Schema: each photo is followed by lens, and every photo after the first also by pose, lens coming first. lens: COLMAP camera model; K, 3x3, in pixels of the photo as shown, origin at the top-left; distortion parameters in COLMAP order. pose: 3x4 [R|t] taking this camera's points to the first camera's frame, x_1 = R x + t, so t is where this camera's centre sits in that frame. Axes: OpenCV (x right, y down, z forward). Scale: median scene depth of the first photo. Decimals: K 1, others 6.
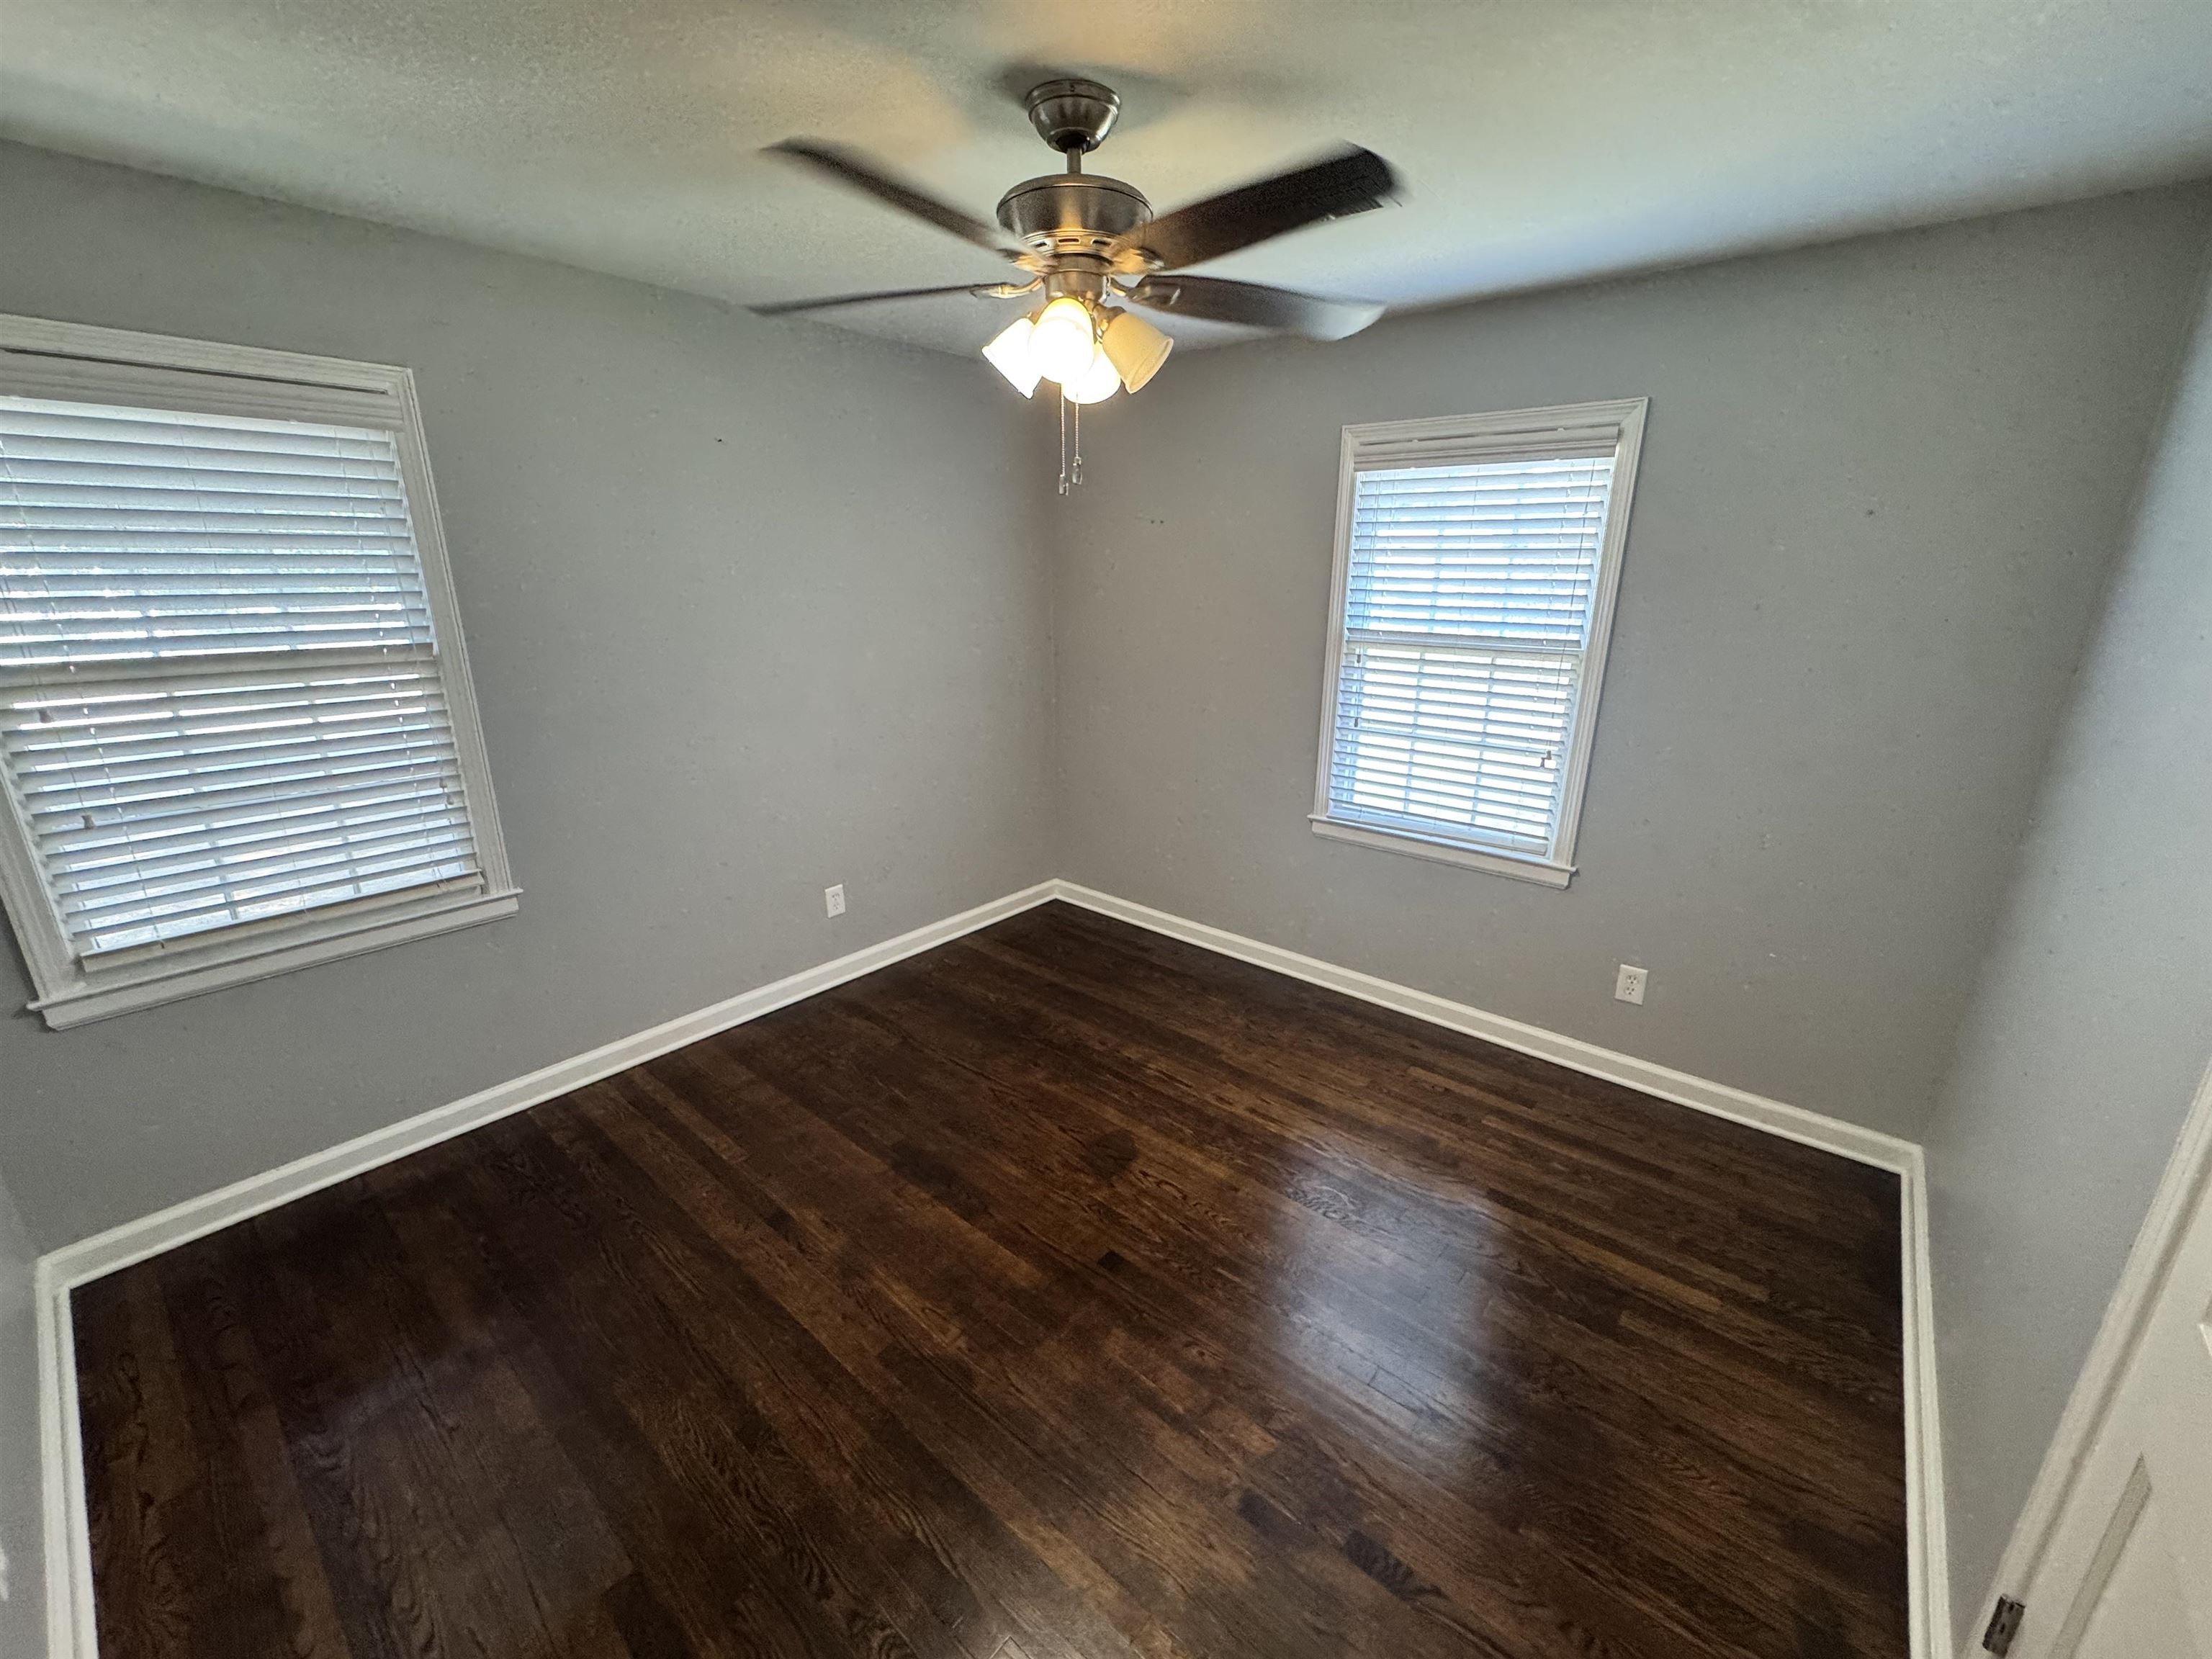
lens RADIAL K [[885.5, 0, 1106.0], [0, 885.5, 829.5], [0, 0, 1]] dist [-0.003599, 0.000237]
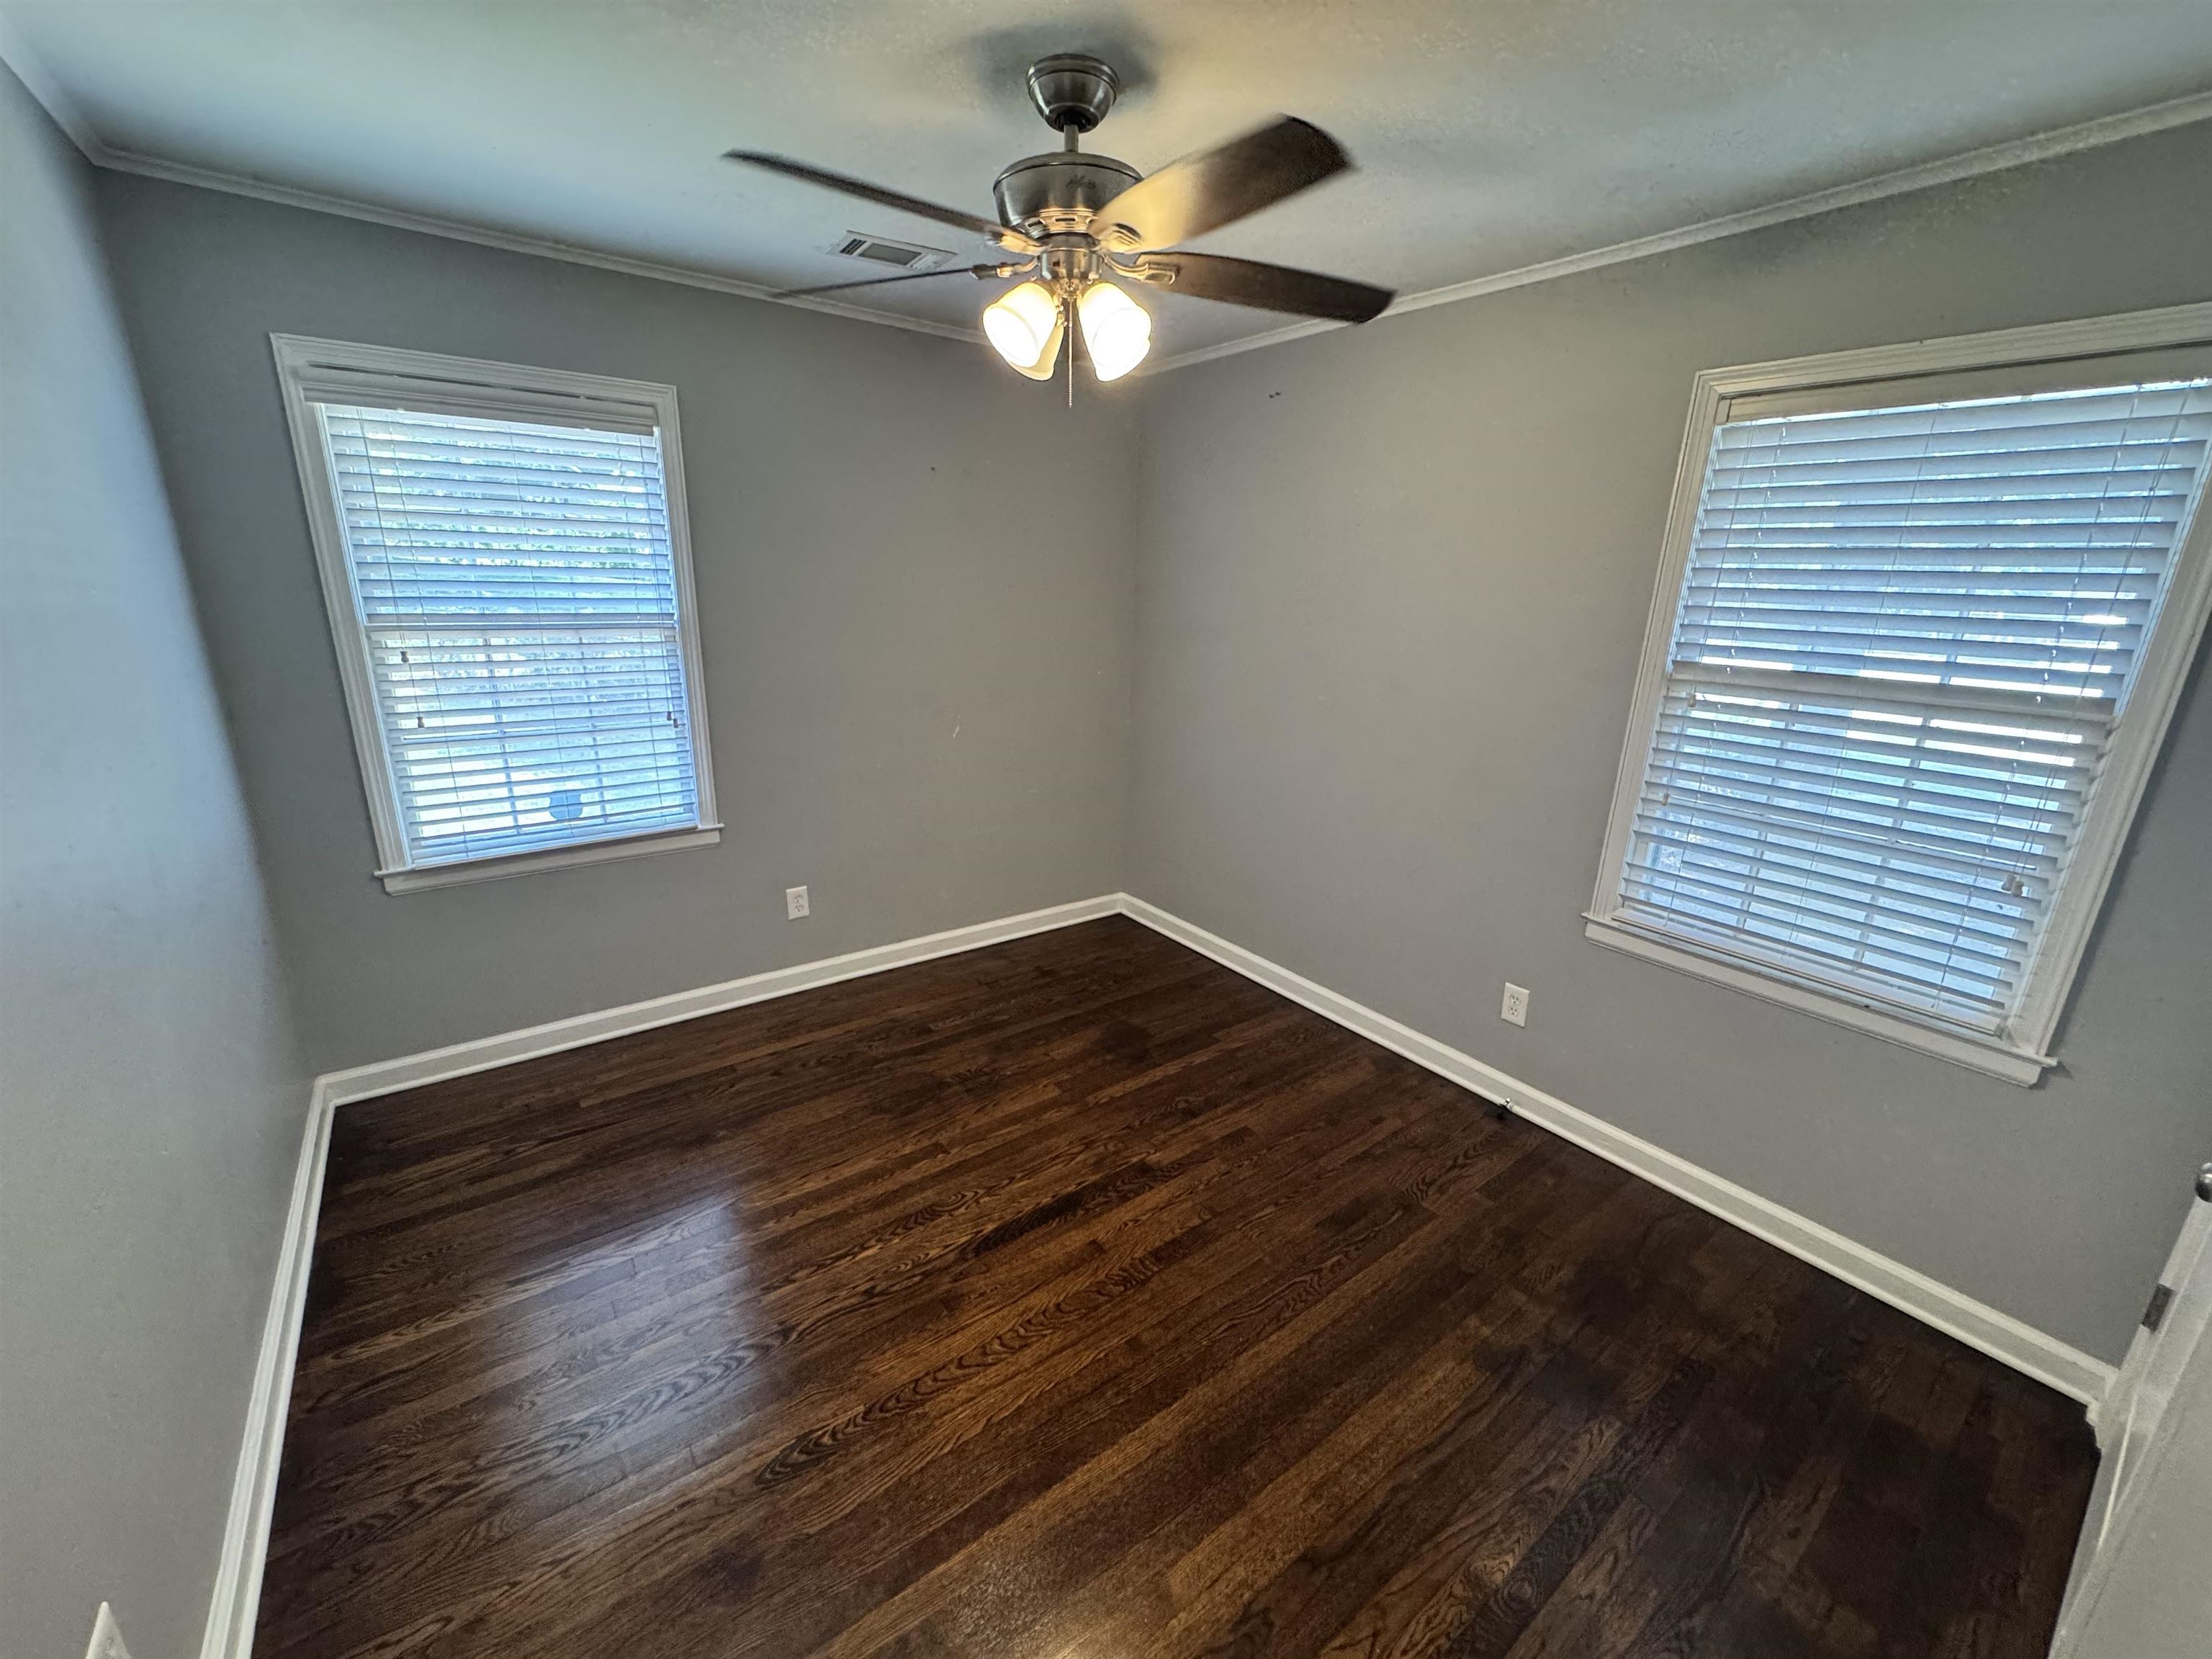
lens RADIAL K [[883.1, 0, 1106.0], [0, 883.1, 829.5], [0, 0, 1]] dist [-0.002983, -0.000315]
pose [[0.229136, -0.276208, 0.933384, -0.418422], [0.257839, 0.941866, 0.215421, -0.065850], [-0.938624, 0.191302, 0.287033, 0.278893]]
